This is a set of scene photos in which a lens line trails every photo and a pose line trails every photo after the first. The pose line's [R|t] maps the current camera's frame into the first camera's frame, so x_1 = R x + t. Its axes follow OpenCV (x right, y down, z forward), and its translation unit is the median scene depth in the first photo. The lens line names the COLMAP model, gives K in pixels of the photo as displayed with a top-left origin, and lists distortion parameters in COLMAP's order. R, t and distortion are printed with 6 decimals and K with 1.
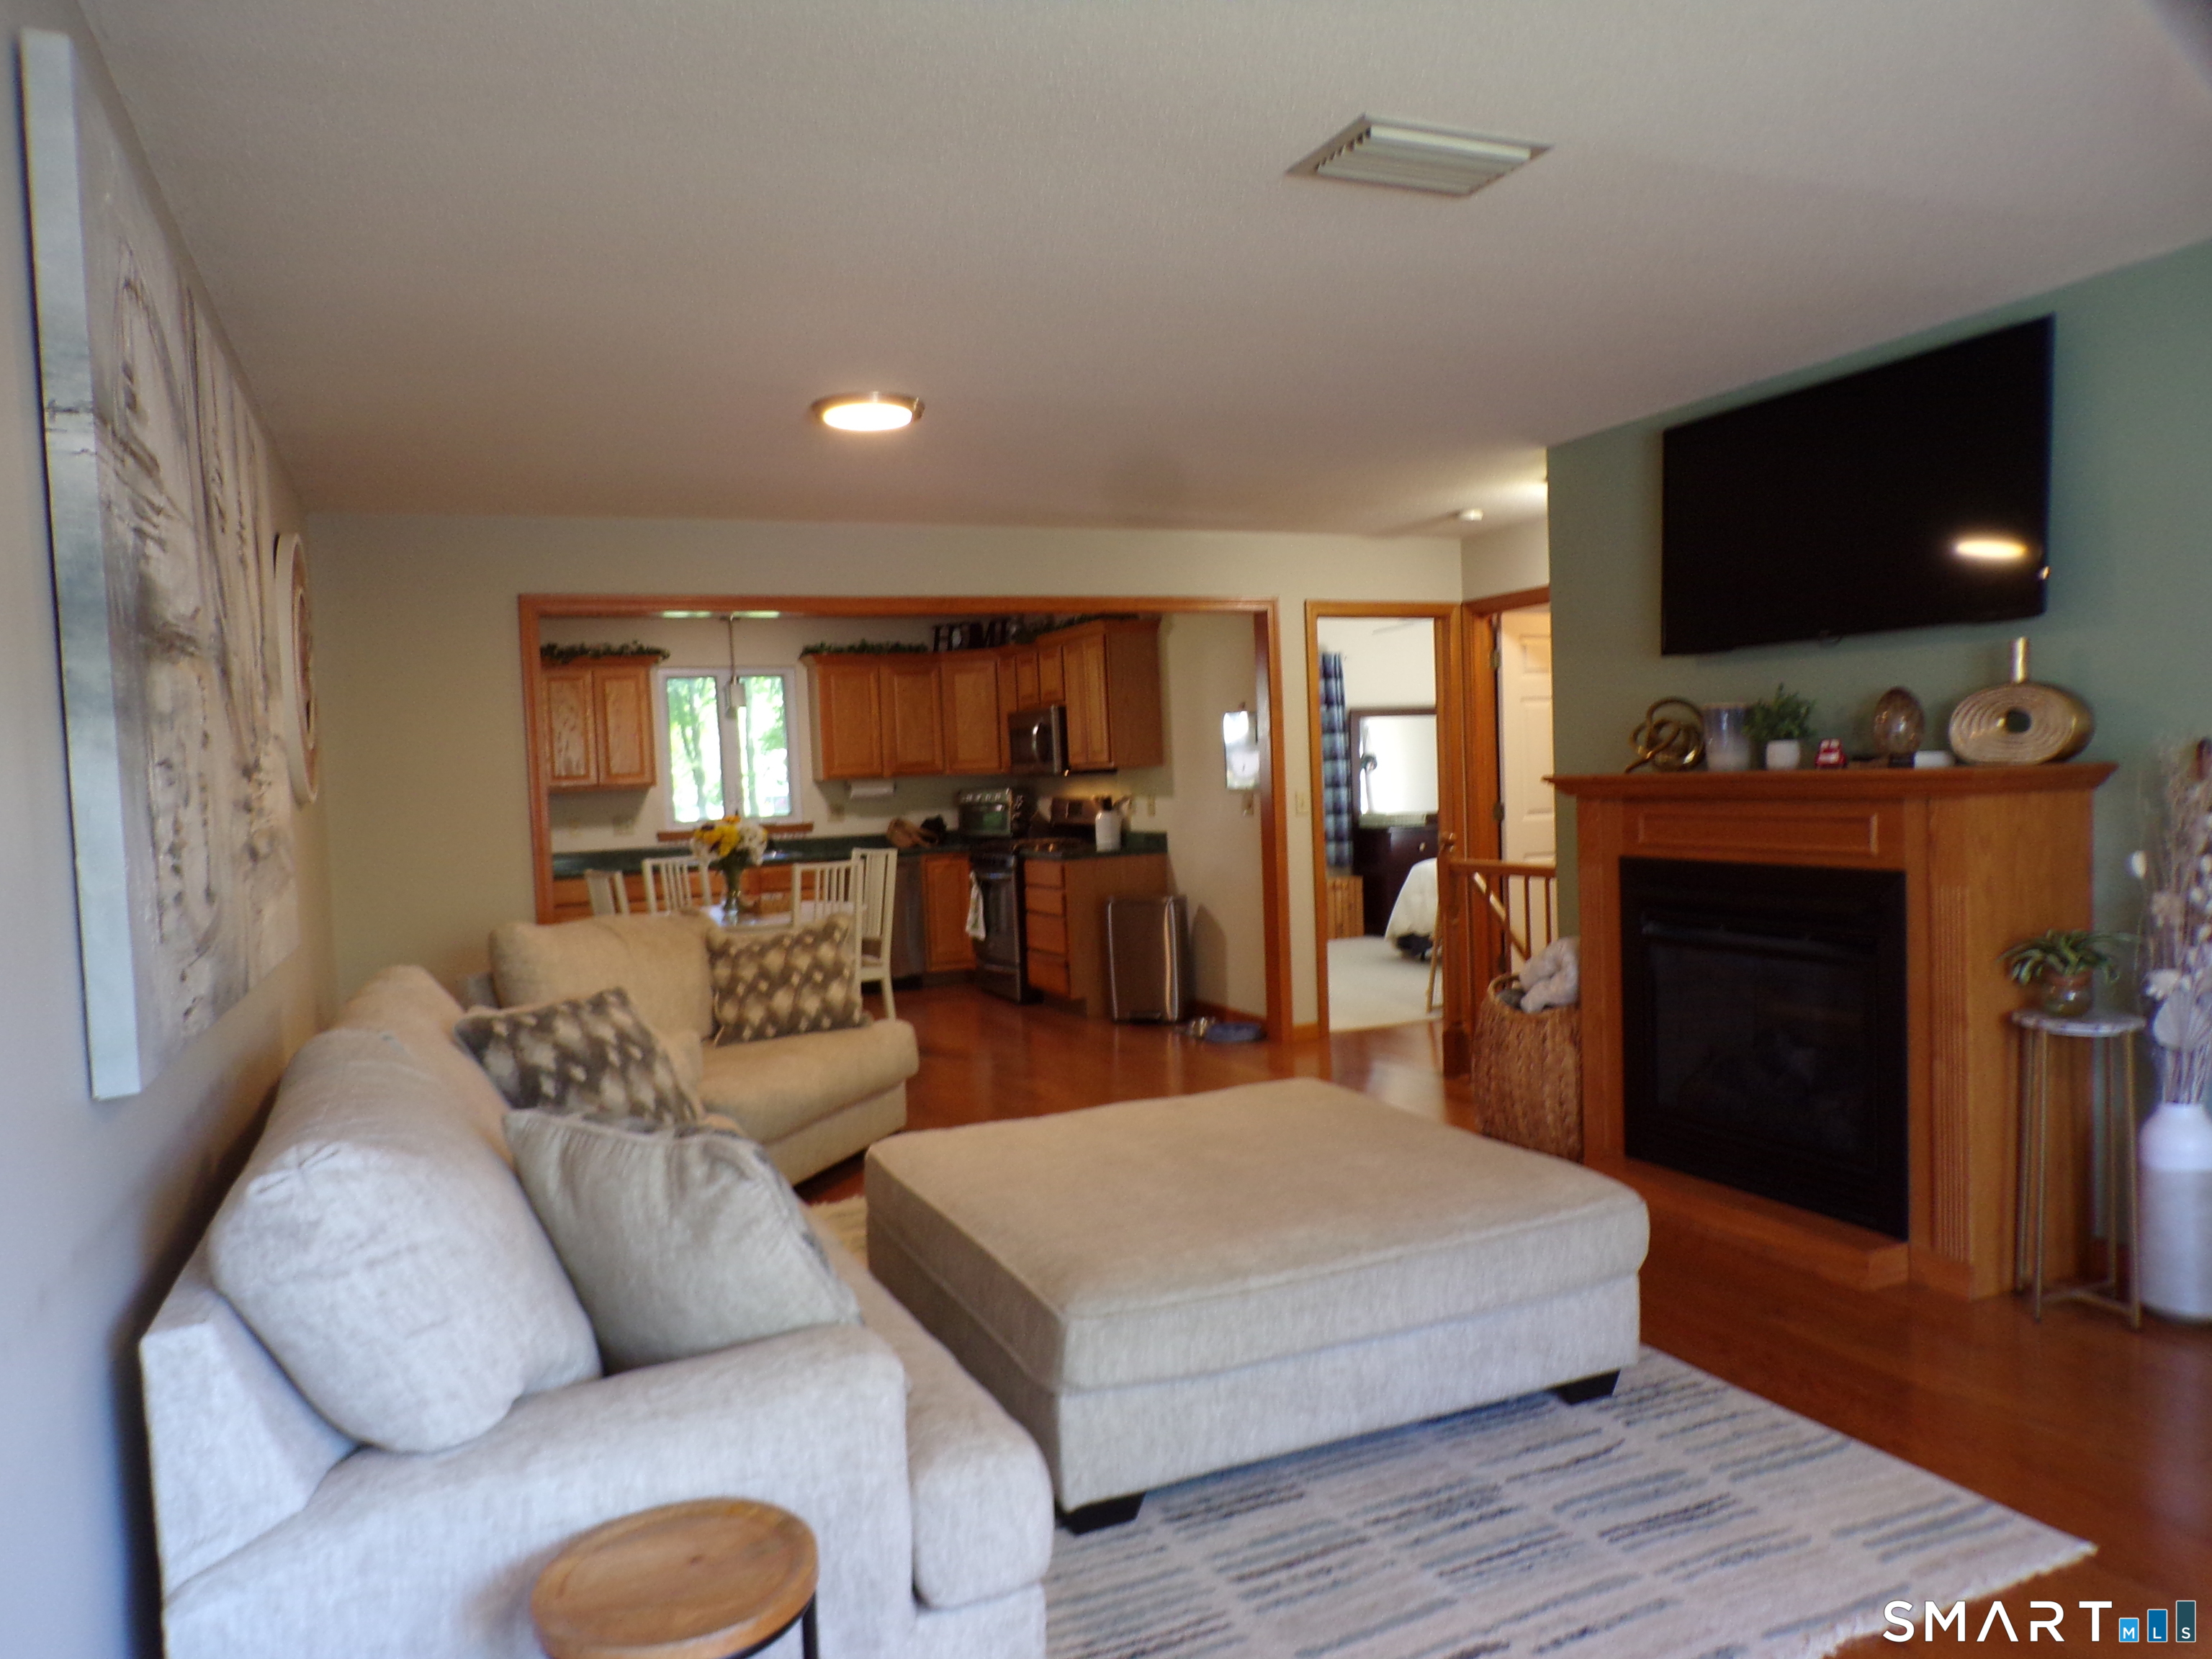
lens RADIAL K [[1516.3, 0, 1106.0], [0, 1516.3, 829.5], [0, 0, 1]] dist [-0.050345, 0.049485]
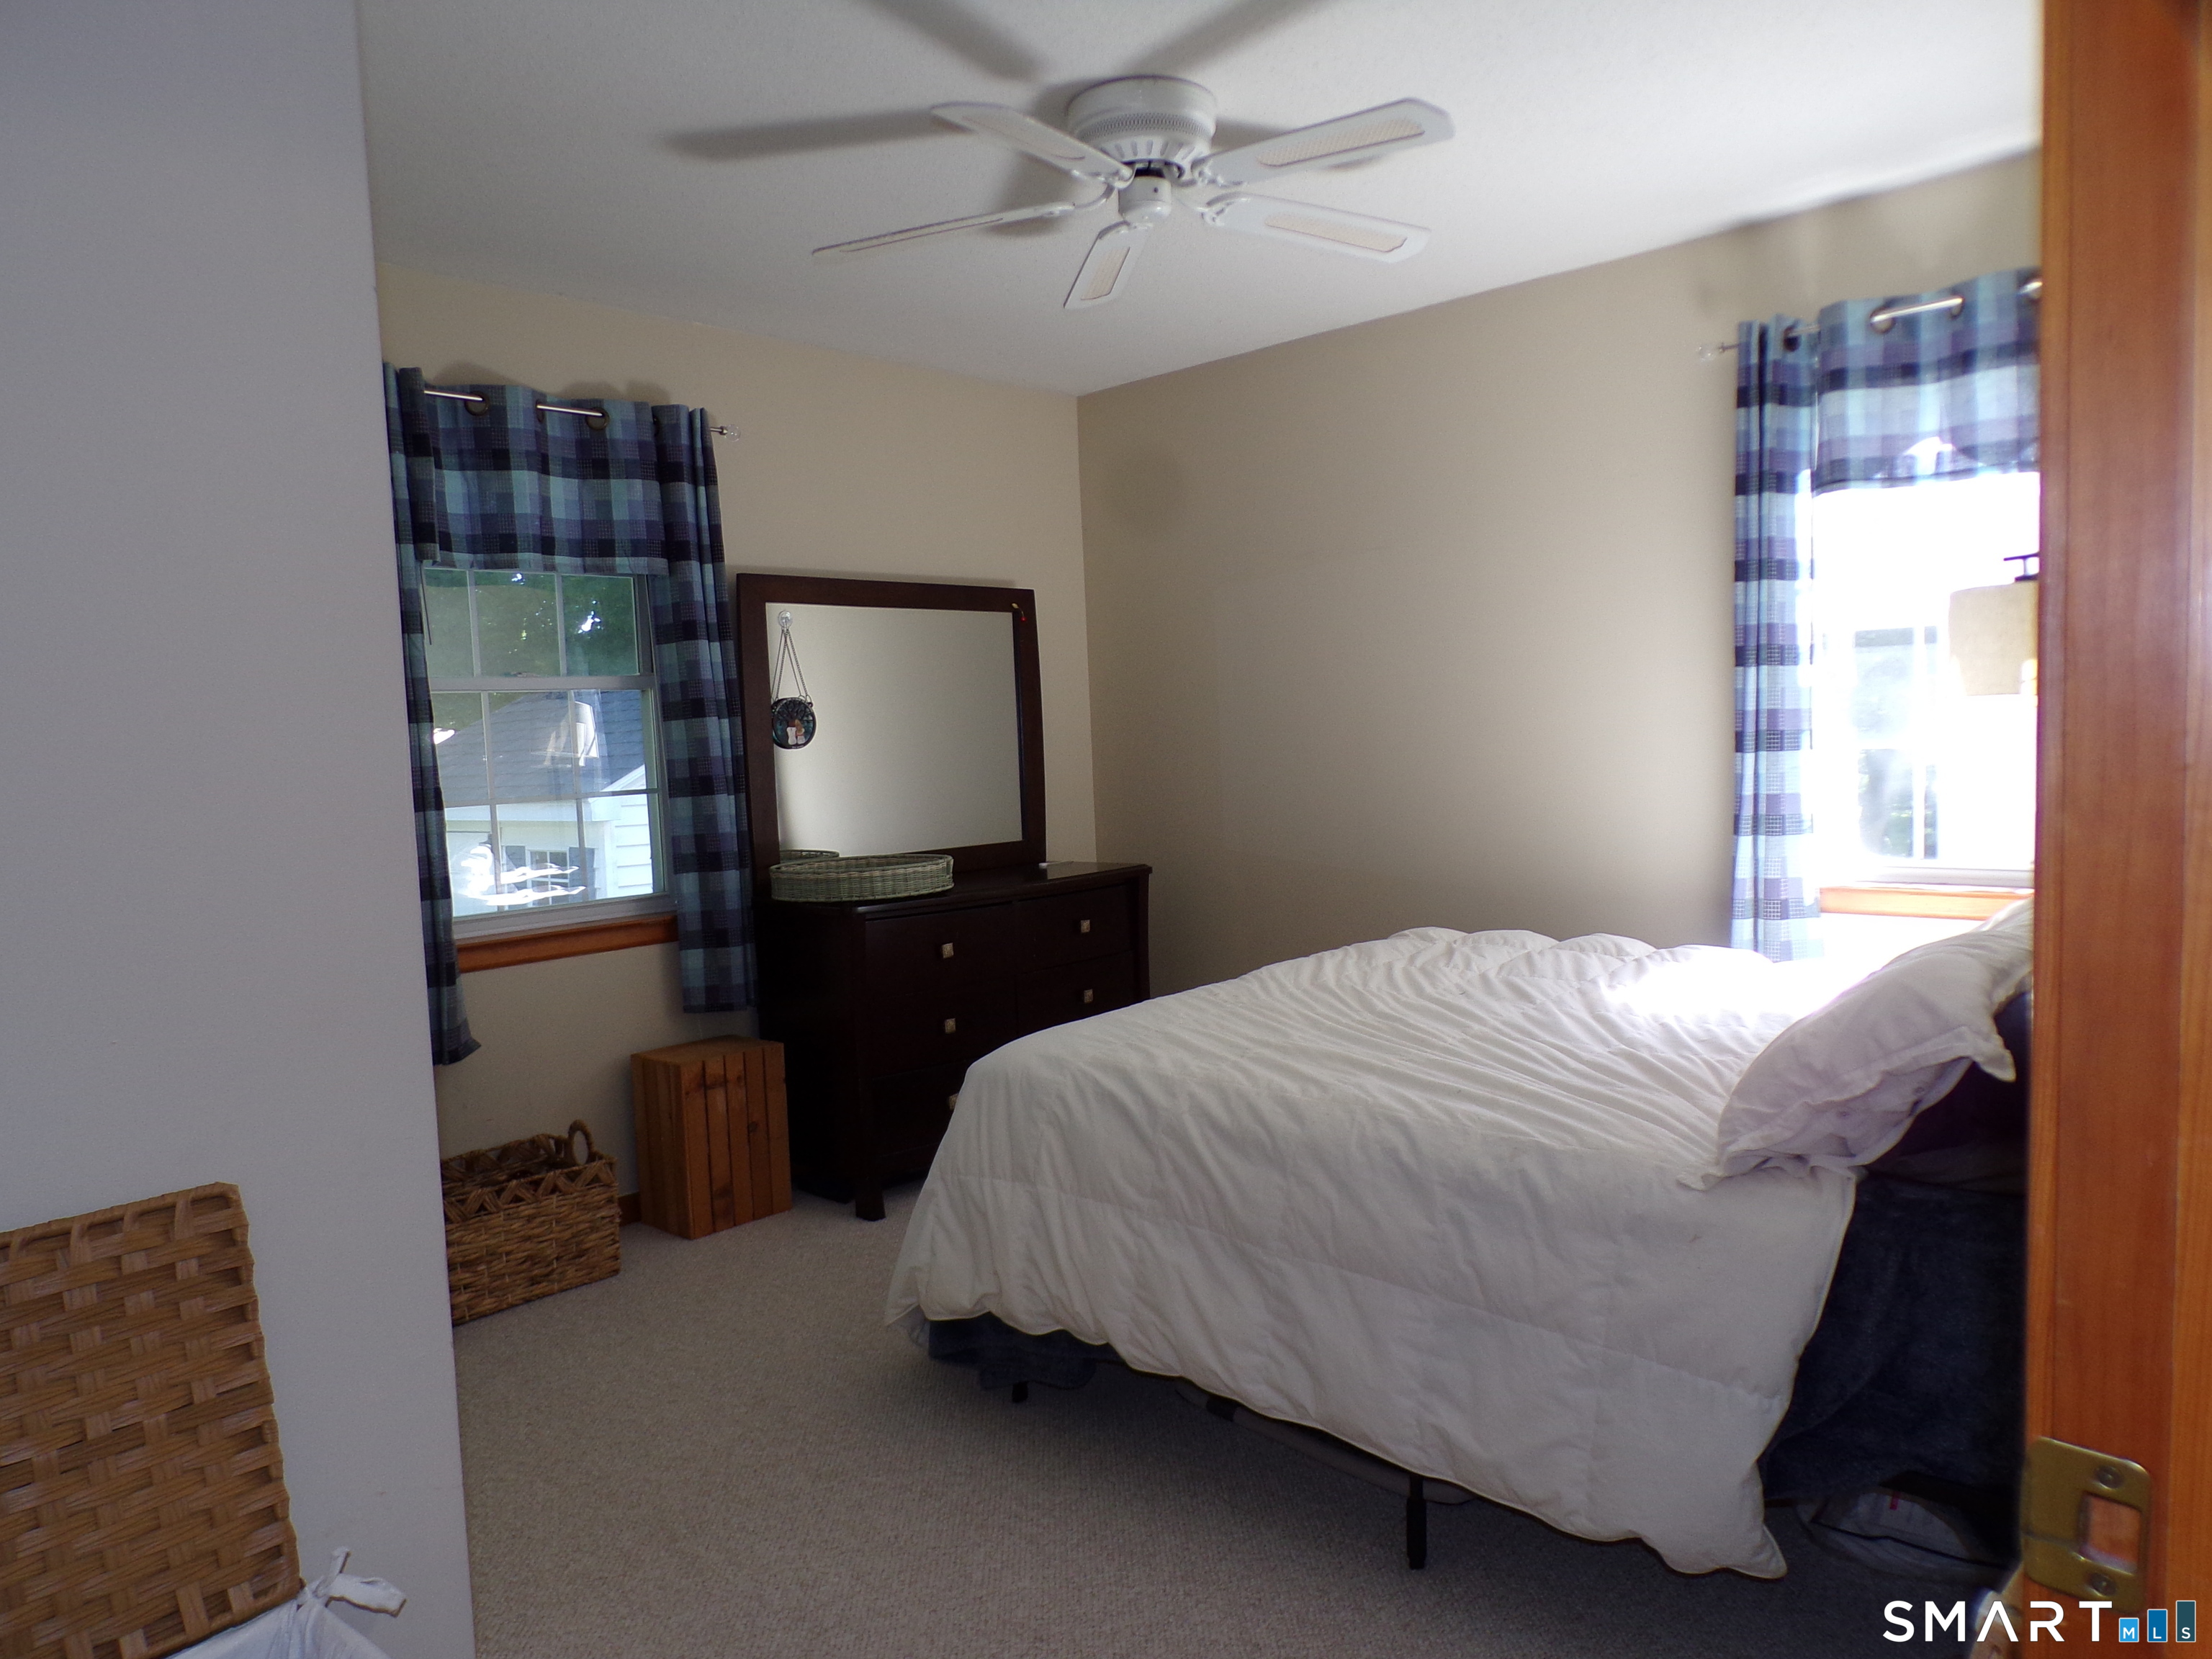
lens RADIAL K [[1516.3, 0, 1106.0], [0, 1516.3, 829.5], [0, 0, 1]] dist [-0.050345, 0.049485]
pose [[0.926788, -0.027390, 0.374584, 0.285227], [0.021953, 0.999583, 0.018777, -0.062466], [-0.374942, -0.009179, 0.927003, 1.704276]]
